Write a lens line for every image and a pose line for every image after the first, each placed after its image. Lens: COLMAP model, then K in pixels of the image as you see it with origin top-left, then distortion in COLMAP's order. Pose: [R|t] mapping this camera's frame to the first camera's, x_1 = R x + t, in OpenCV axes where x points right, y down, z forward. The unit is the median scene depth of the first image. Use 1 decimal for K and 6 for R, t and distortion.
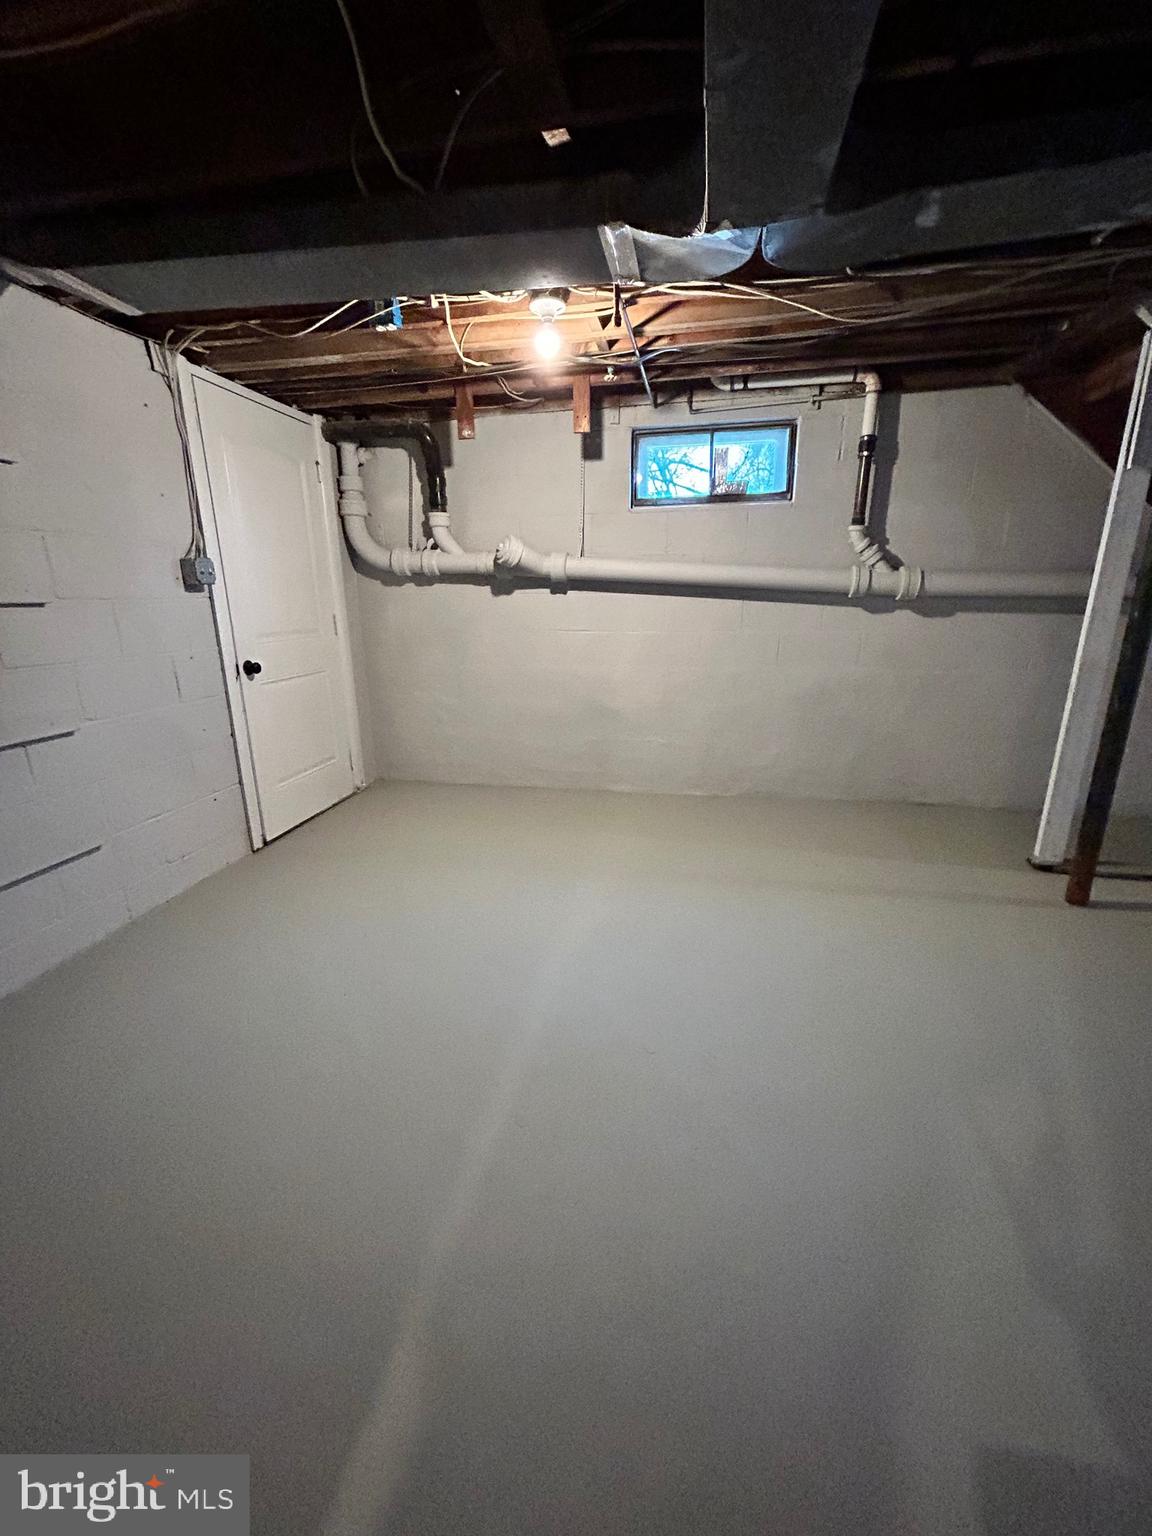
lens RADIAL K [[616.1, 0, 577.3], [0, 616.1, 763.6], [0, 0, 1]] dist [-0.000458, 0.000248]
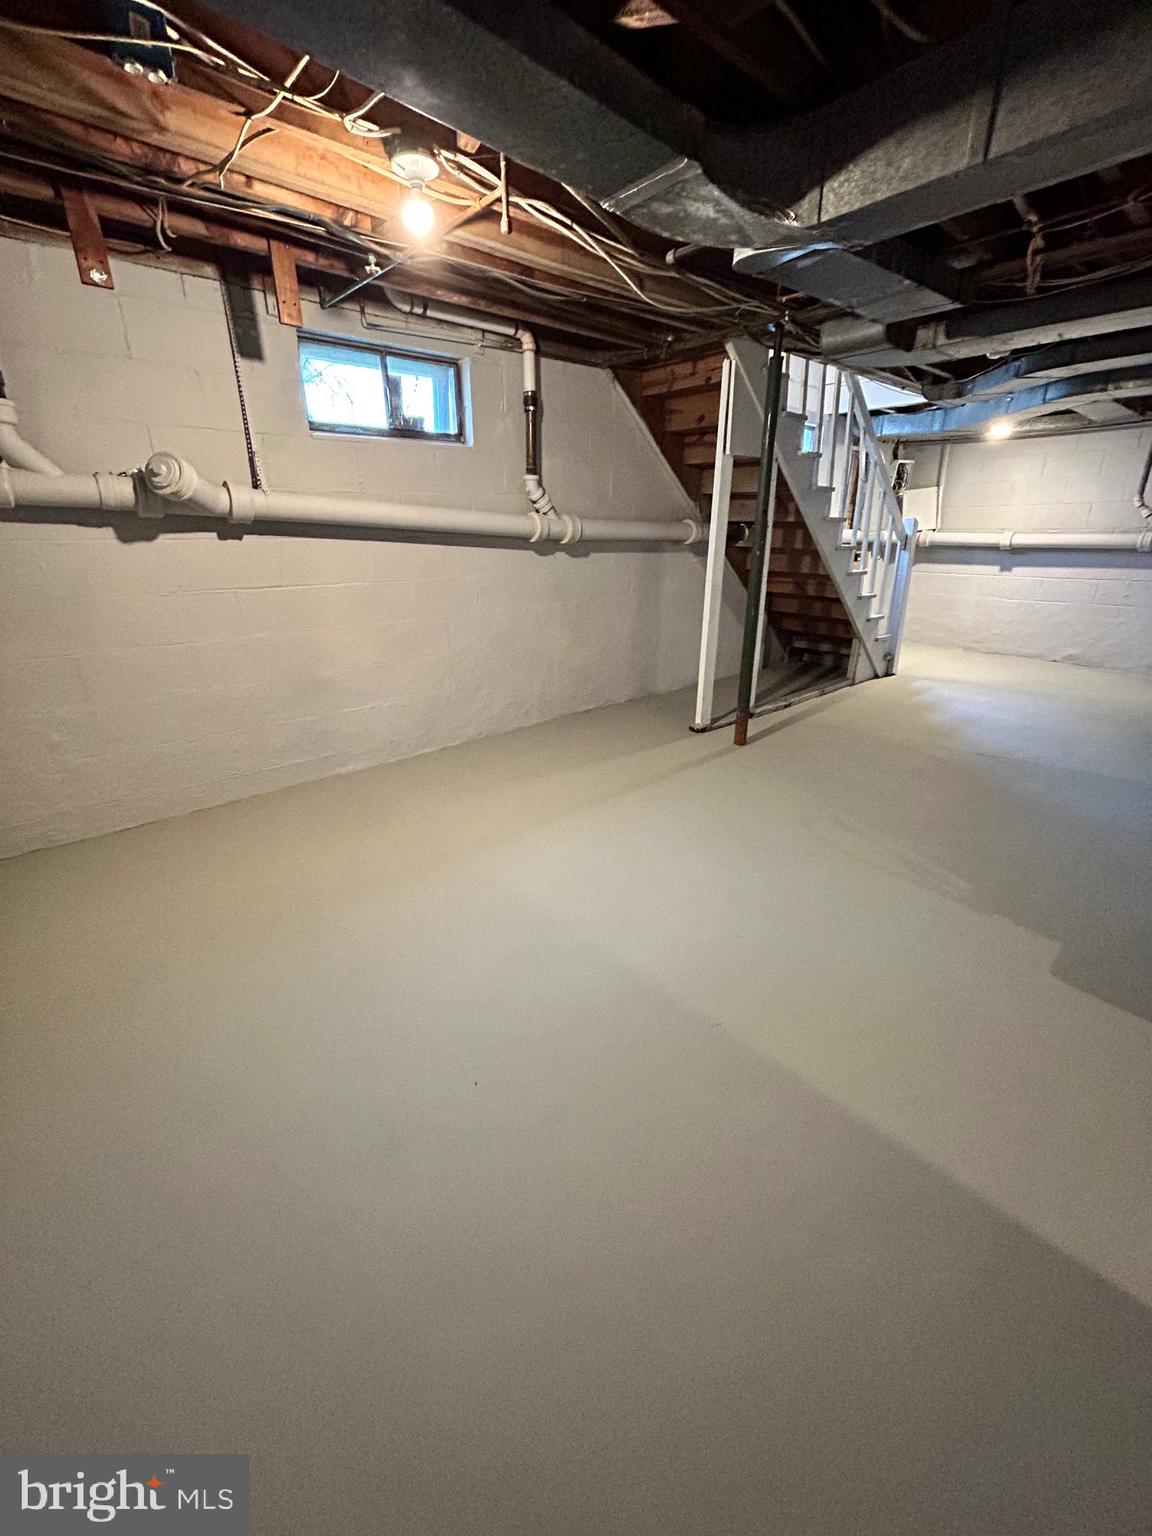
lens RADIAL K [[619.4, 0, 575.8], [0, 619.4, 770.8], [0, 0, 1]] dist [-0.000229, 0.000677]
pose [[0.615020, -0.279532, 0.737300, -0.475282], [0.210383, 0.959329, 0.188219, -0.068058], [-0.759927, 0.039357, 0.648816, 0.233330]]
